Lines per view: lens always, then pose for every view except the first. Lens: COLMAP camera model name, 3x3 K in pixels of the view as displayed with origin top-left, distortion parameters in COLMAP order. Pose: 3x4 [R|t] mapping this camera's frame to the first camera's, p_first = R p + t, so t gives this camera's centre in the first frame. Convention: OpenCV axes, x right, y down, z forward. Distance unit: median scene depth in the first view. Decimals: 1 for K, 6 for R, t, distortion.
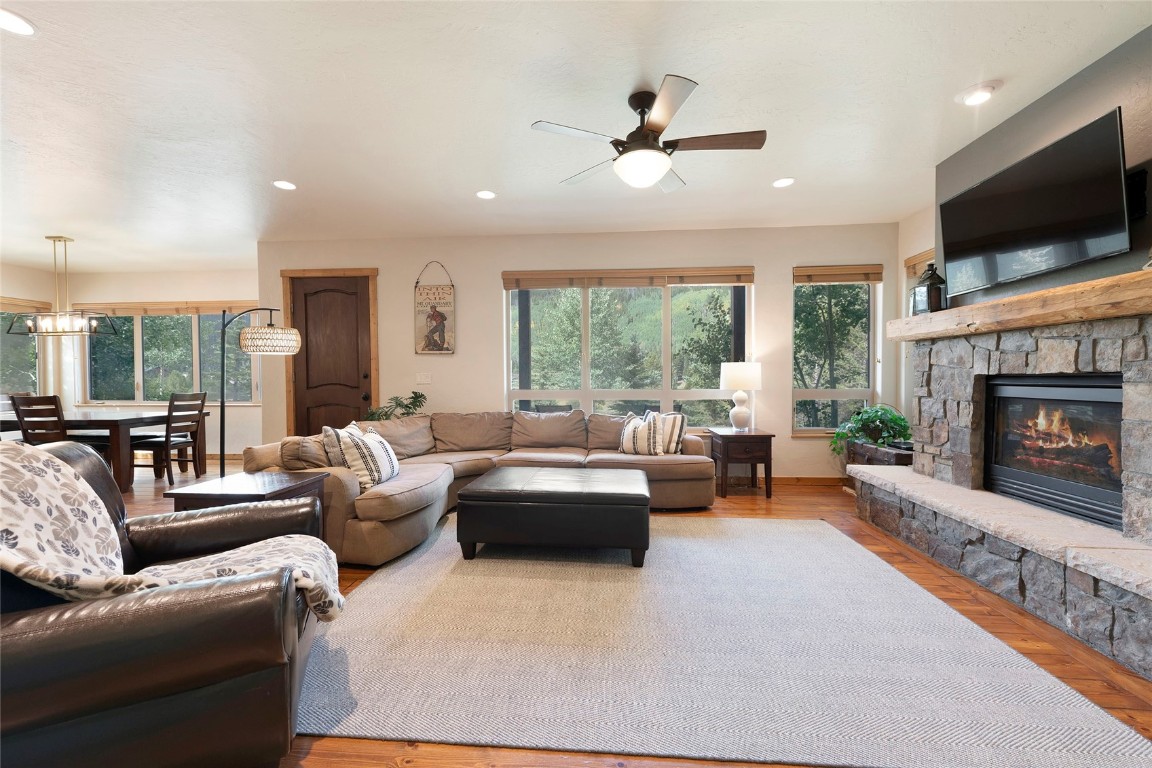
lens RADIAL K [[459.8, 0, 576.0], [0, 459.8, 384.0], [0, 0, 1]] dist [0.012398, -0.005259]
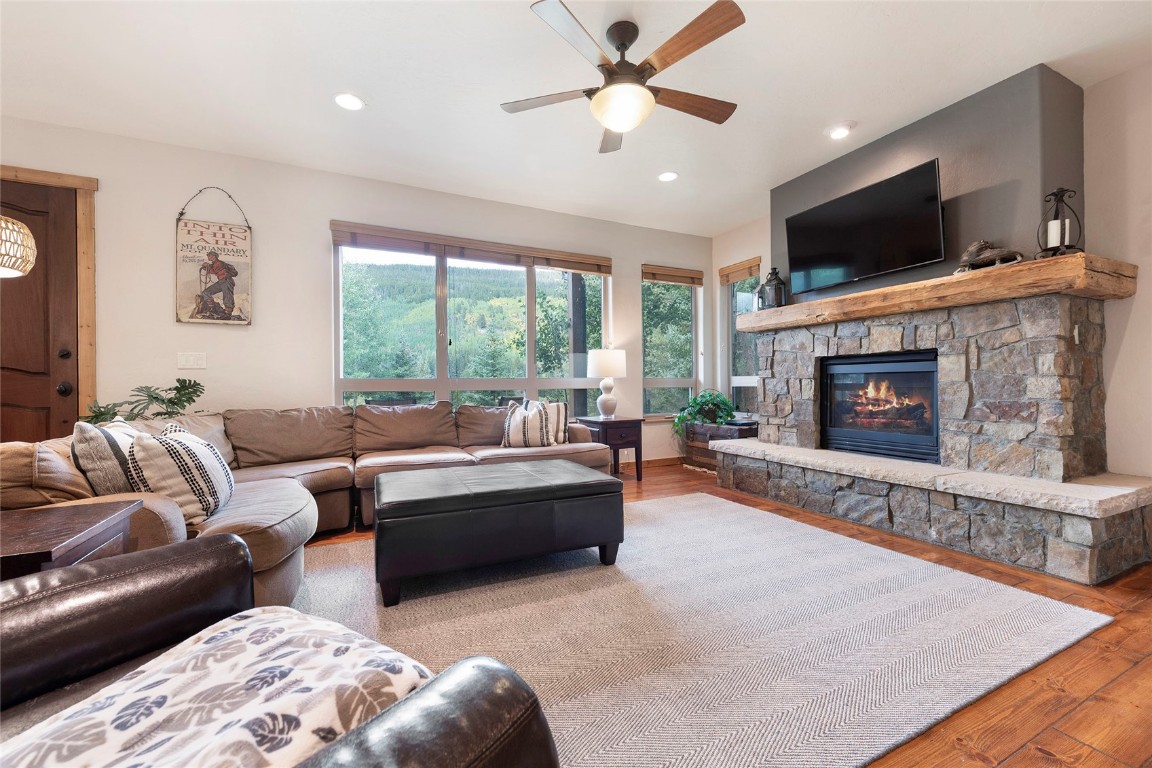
lens RADIAL K [[463.8, 0, 574.7], [0, 463.8, 379.0], [0, 0, 1]] dist [0.014196, -0.006357]
pose [[0.858921, 0.003702, 0.512095, -0.340004], [0.011922, 0.999558, -0.027222, 0.065548], [-0.511969, 0.029487, 0.858497, 0.251010]]
